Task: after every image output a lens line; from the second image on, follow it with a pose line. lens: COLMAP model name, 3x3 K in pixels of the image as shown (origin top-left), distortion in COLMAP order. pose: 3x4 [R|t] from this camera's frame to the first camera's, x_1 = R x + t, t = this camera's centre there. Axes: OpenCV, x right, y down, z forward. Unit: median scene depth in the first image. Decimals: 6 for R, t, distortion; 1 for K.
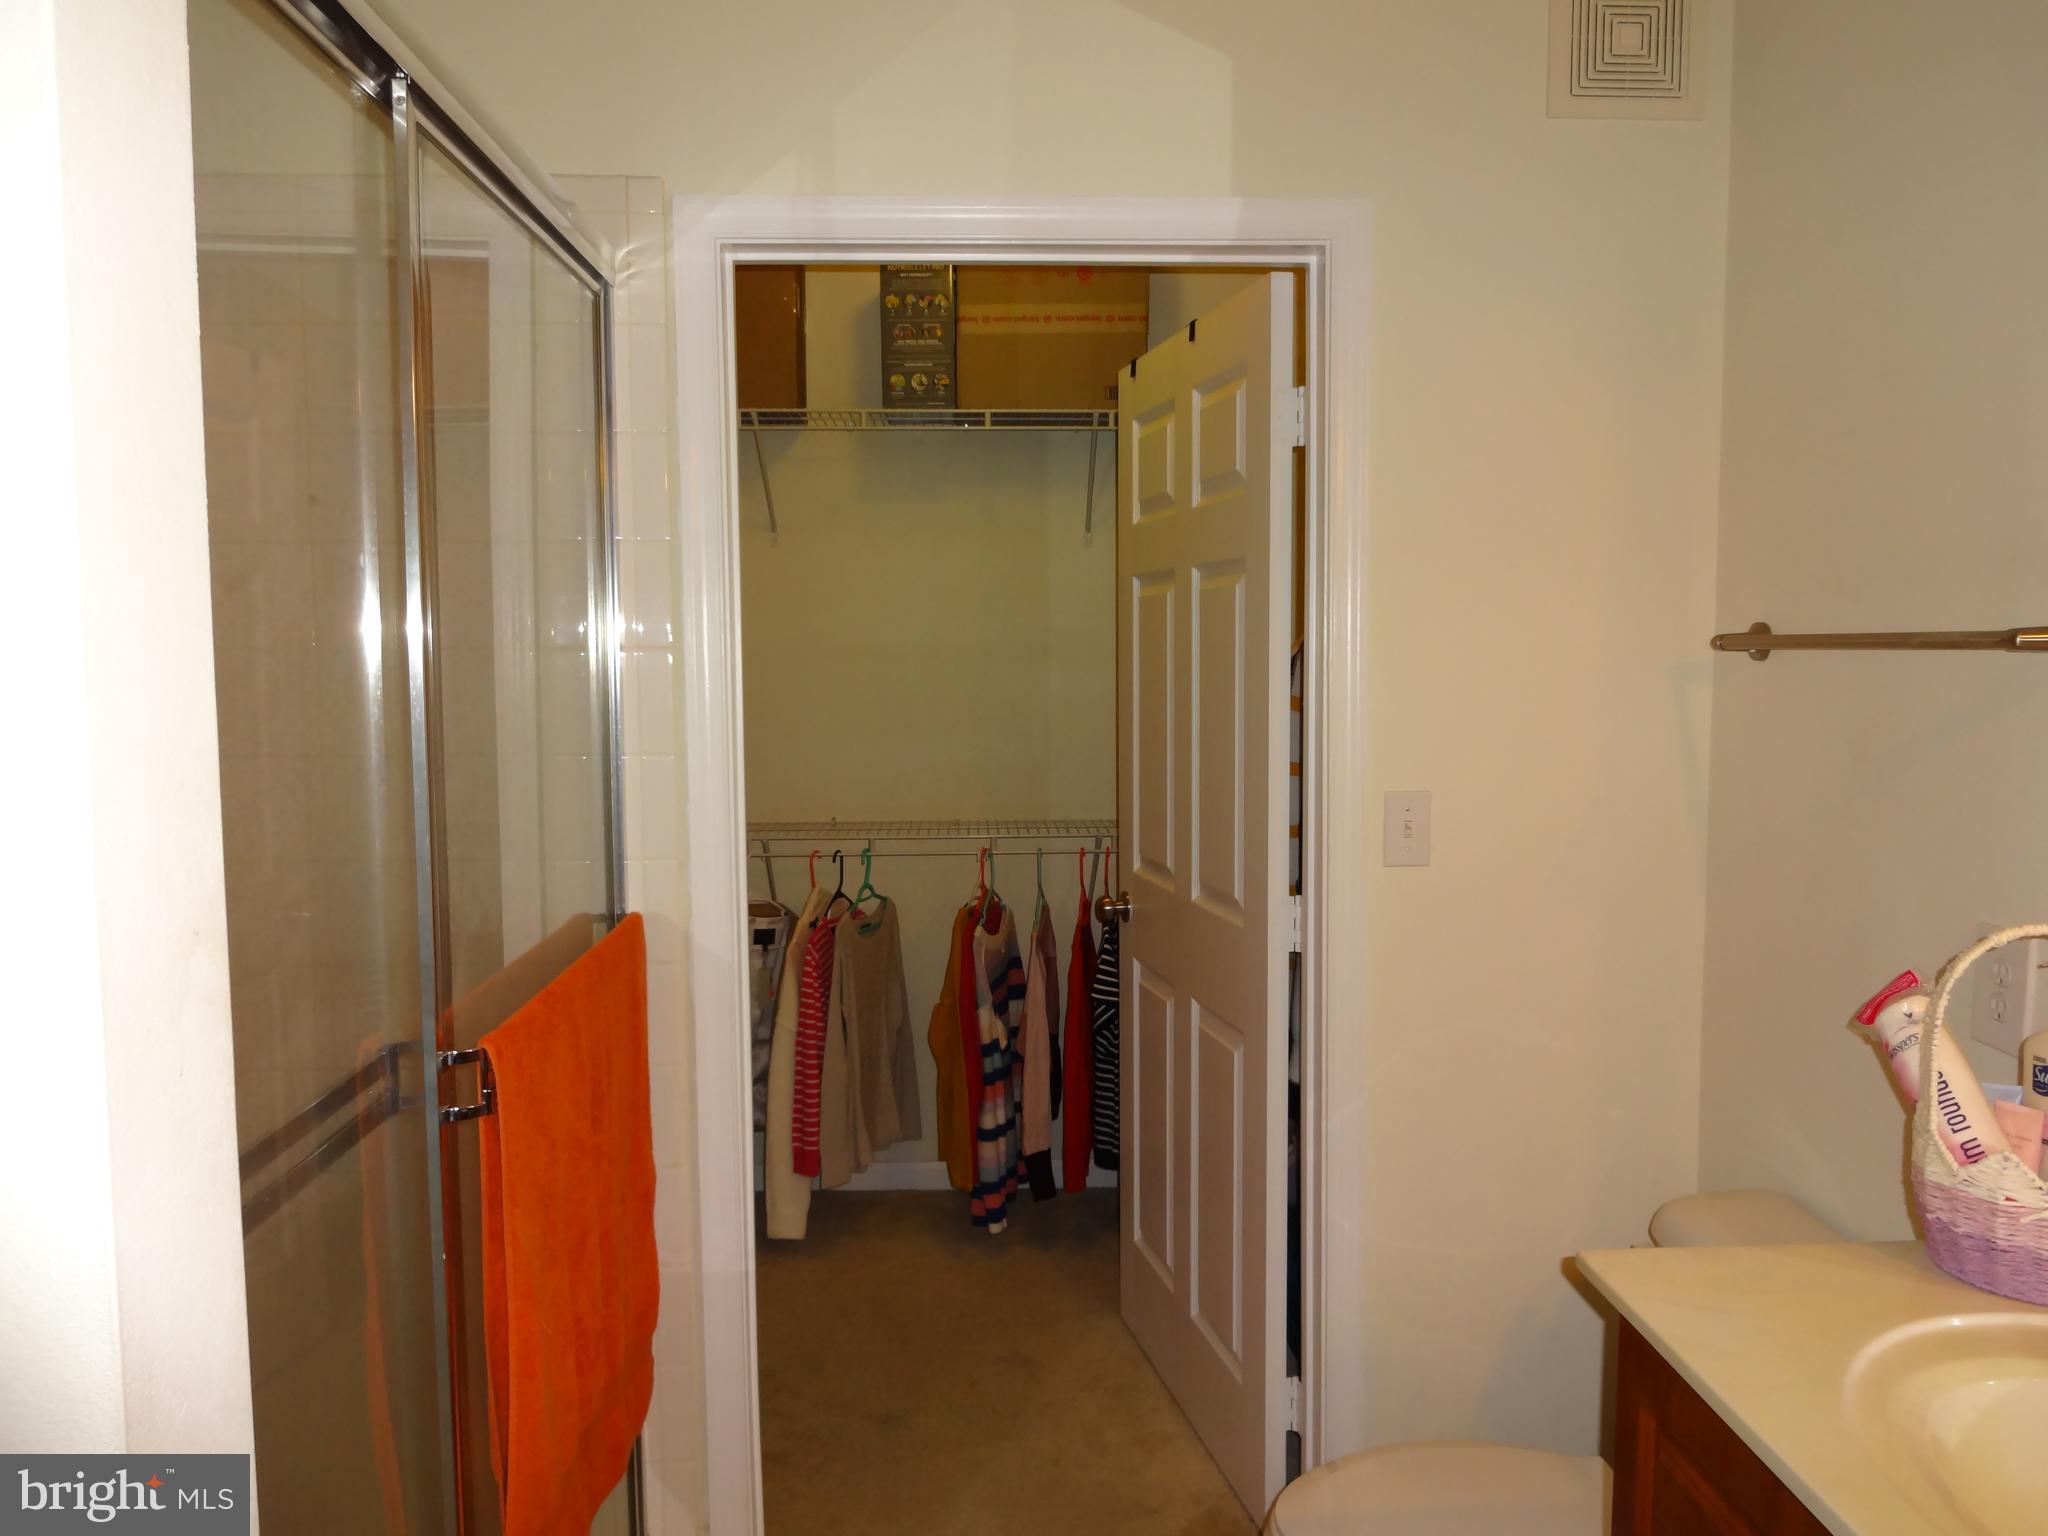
lens RADIAL K [[1516.0, 0, 1017.3], [0, 1516.0, 770.6], [0, 0, 1]] dist [-0.015500, 0.000841]
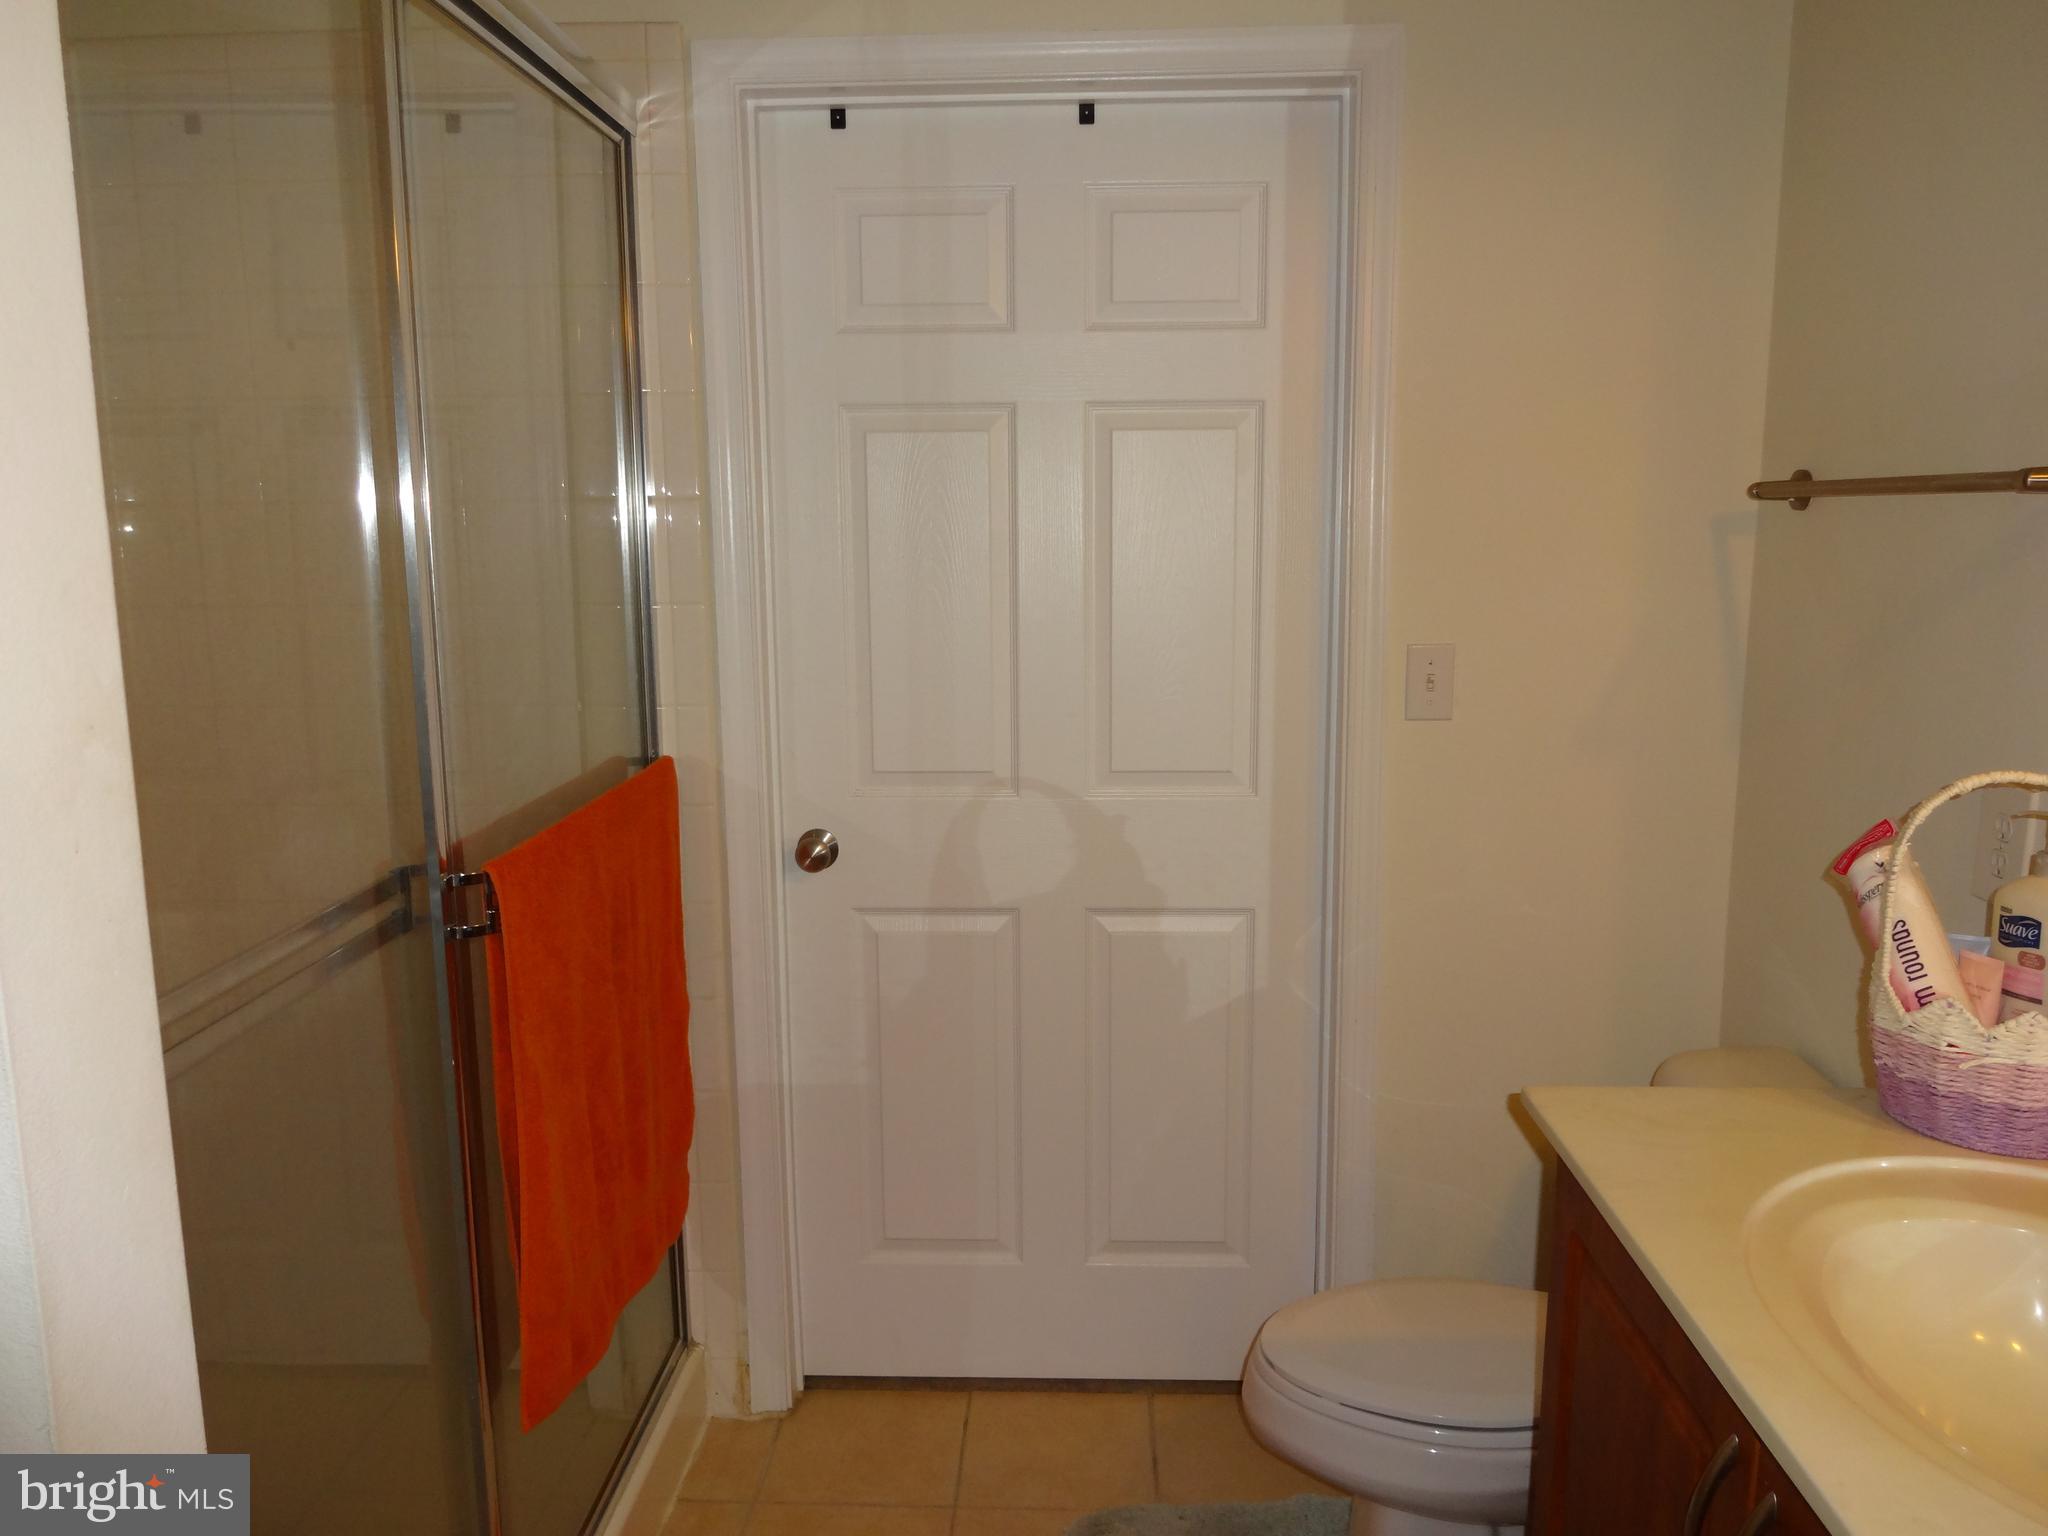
lens RADIAL K [[1516.0, 0, 1007.8], [0, 1516.0, 766.9], [0, 0, 1]] dist [-0.015500, 0.000841]
pose [[0.996368, 0.012274, -0.084267, 0.090924], [-0.005136, 0.996418, 0.084410, 0.015868], [0.085002, -0.083671, 0.992861, -0.018685]]
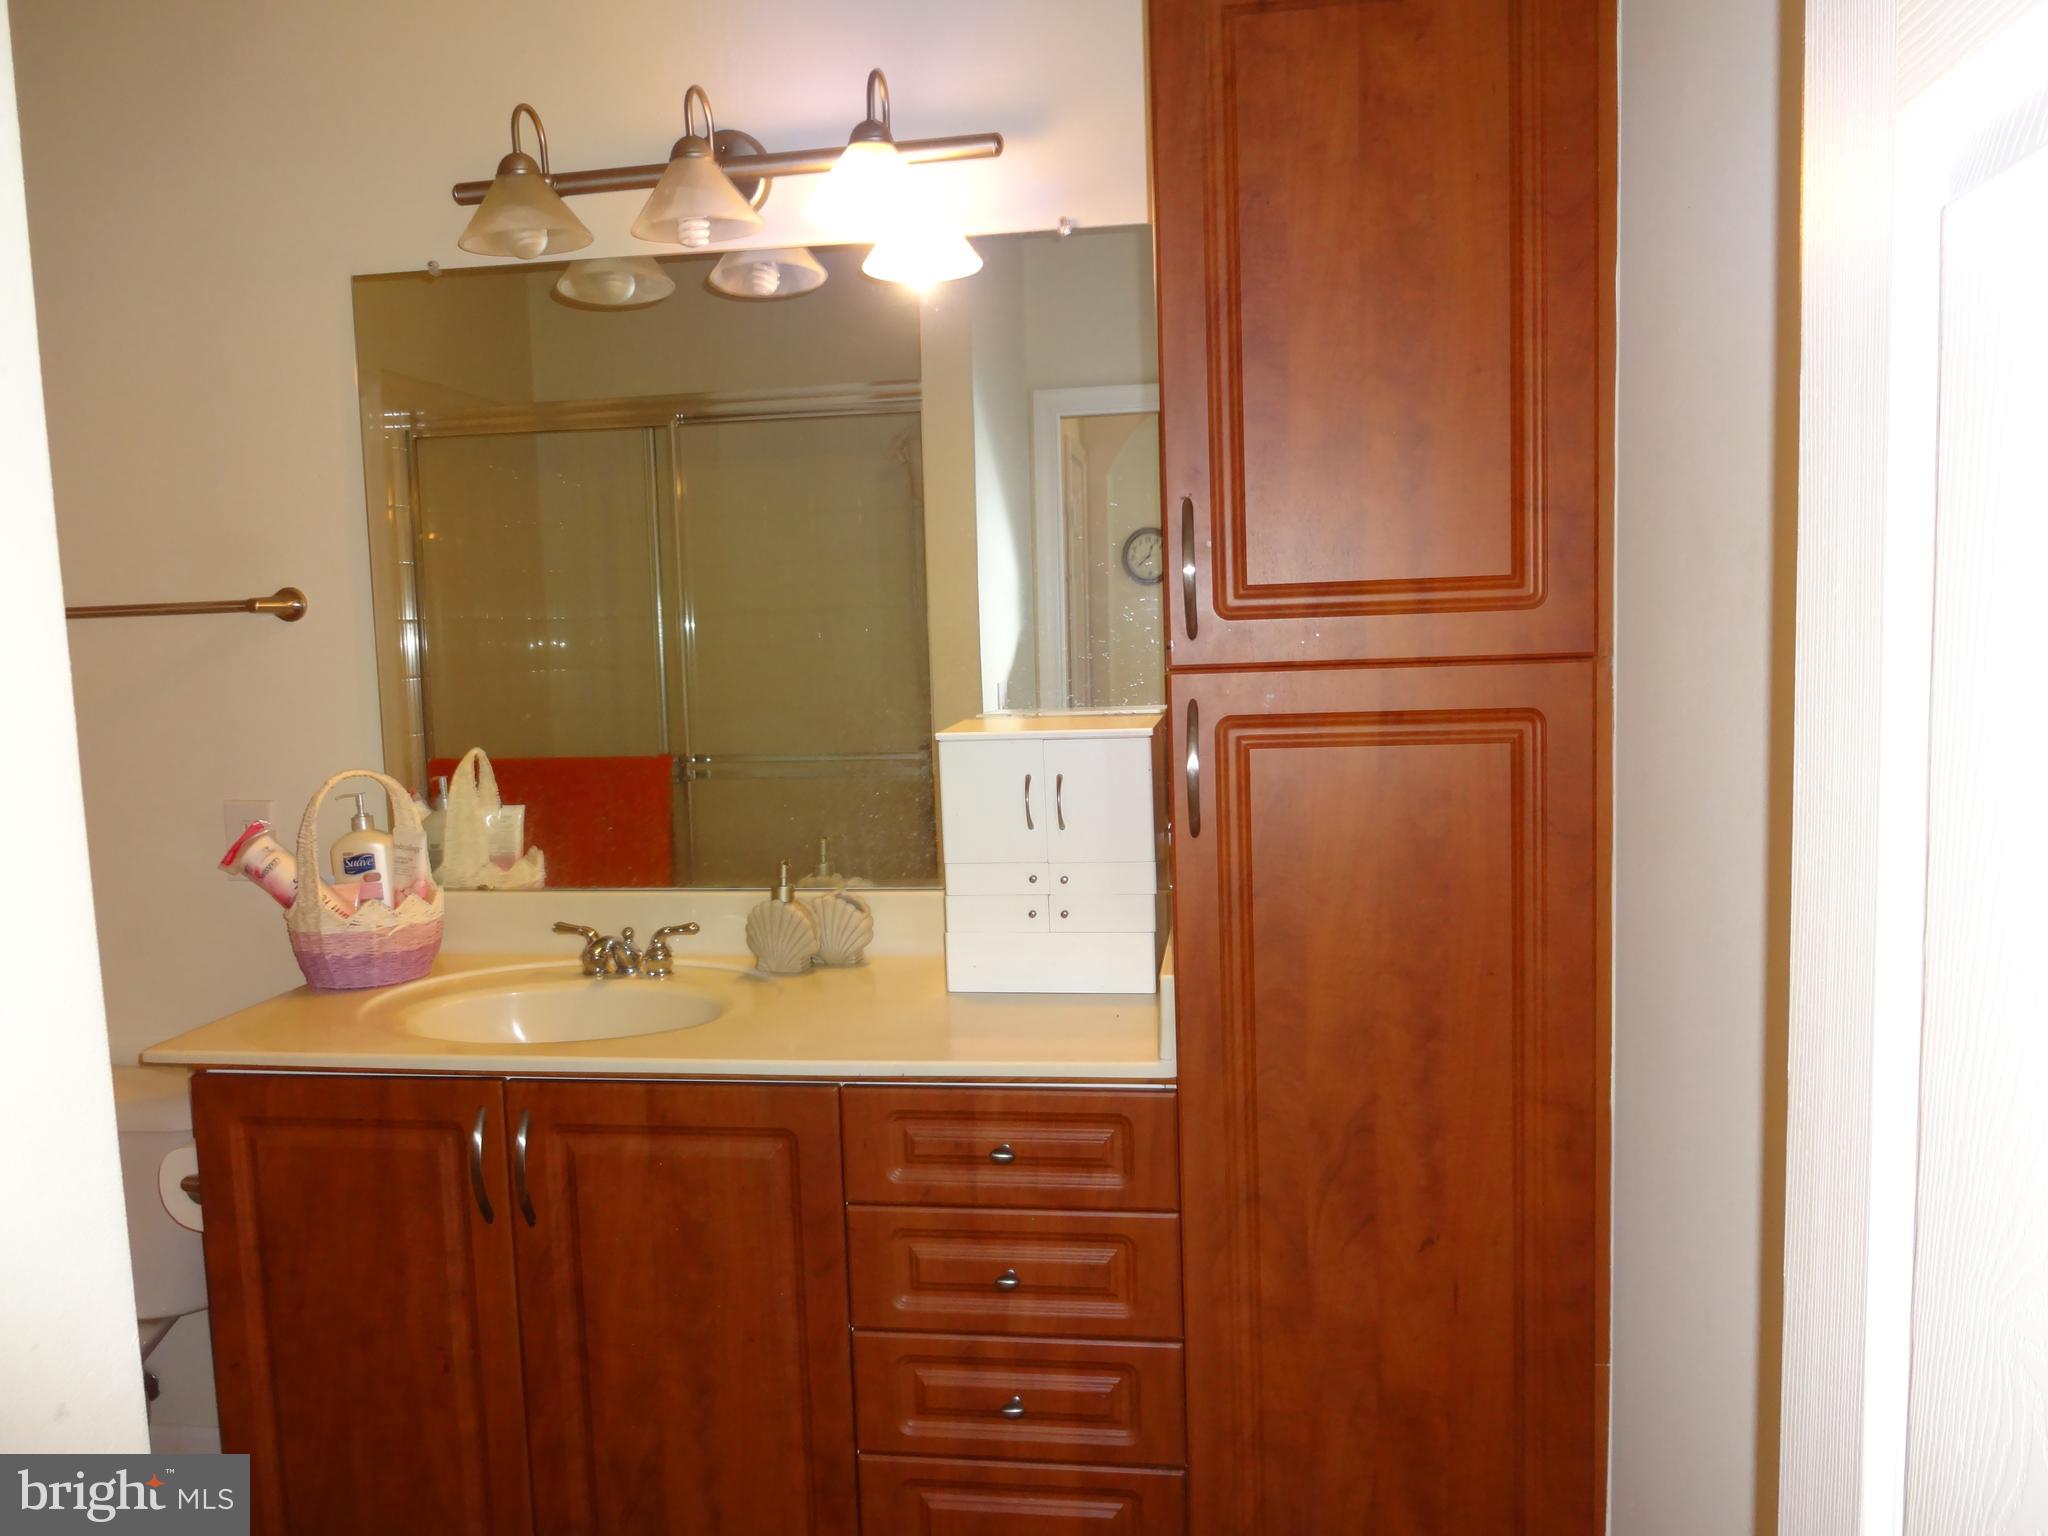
lens RADIAL K [[1516.0, 0, 1024.8], [0, 1516.0, 765.0], [0, 0, 1]] dist [-0.015500, 0.000841]
pose [[0.190081, -0.095404, 0.977122, -0.646464], [0.115230, 0.990556, 0.074300, 0.046110], [-0.974983, 0.098471, 0.199279, -0.055382]]
